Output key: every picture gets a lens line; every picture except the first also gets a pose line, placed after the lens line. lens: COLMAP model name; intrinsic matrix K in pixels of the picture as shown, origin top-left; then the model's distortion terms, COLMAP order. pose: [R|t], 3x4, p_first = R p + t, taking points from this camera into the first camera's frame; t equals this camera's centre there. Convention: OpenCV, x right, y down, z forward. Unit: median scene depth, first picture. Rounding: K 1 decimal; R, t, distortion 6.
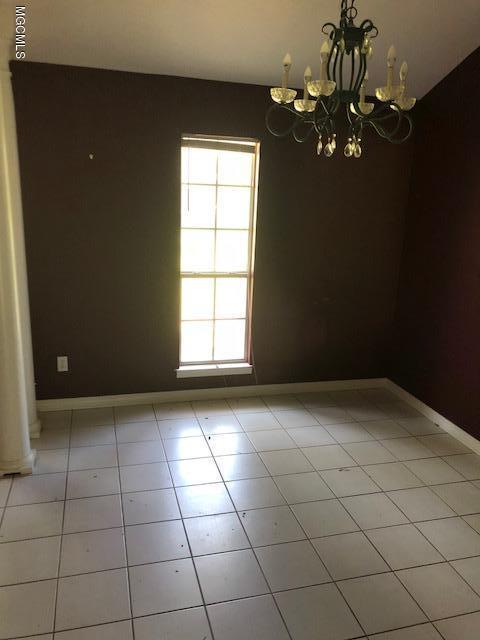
lens RADIAL K [[521.4, 0, 240.0], [0, 521.4, 320.0], [0, 0, 1]] dist [0.009278, -0.009735]
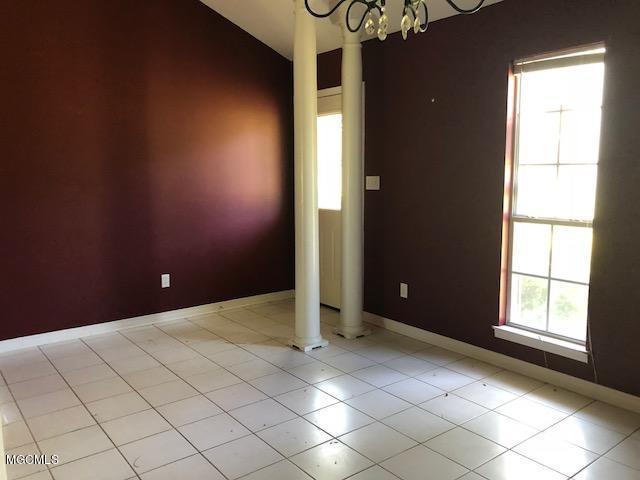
lens RADIAL K [[521.4, 0, 315.6], [0, 521.4, 249.7], [0, 0, 1]] dist [0.009278, -0.009735]
pose [[0.374054, 0.099651, -0.922037, 0.563350], [-0.219098, 0.975562, 0.016551, 0.022378], [0.901154, 0.195826, 0.386747, 0.379243]]
